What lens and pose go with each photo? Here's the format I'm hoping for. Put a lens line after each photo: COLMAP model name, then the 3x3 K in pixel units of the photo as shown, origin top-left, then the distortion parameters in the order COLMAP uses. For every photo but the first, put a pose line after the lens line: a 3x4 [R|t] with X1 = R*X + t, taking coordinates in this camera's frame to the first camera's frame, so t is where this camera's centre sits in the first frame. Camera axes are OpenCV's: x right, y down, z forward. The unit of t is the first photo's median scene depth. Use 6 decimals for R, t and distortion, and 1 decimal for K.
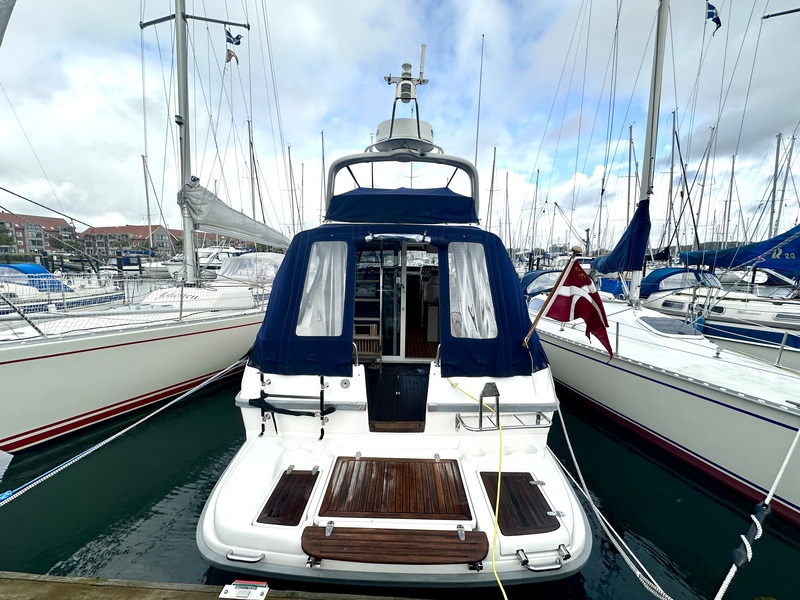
lens RADIAL K [[325.3, 0, 400.0], [0, 325.3, 300.0], [0, 0, 1]] dist [0.020276, 0.000090]
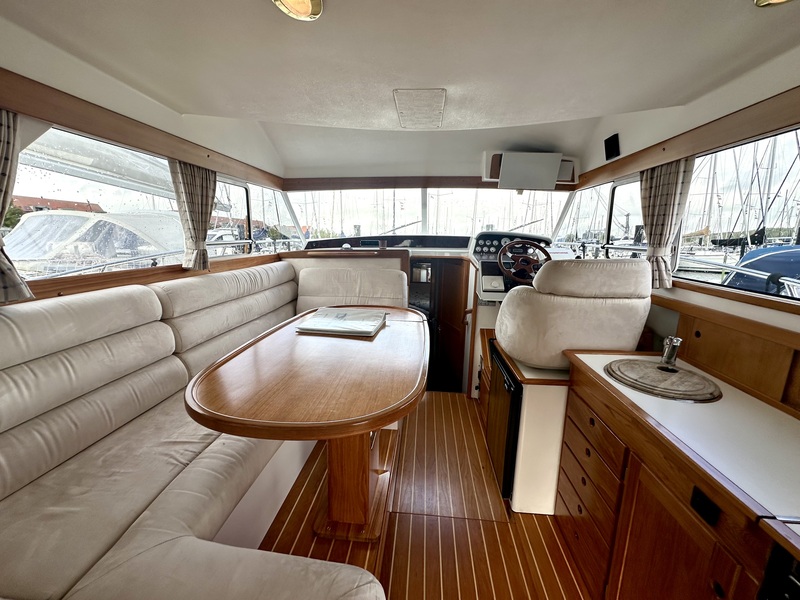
lens RADIAL K [[319.1, 0, 400.0], [0, 319.1, 300.0], [0, 0, 1]] dist [-0.000411, 0.000167]
pose [[0.997186, 0.014401, -0.073566, 0.011476], [-0.011458, 0.999123, 0.040280, -0.054274], [0.074081, -0.039324, 0.996477, 0.824033]]
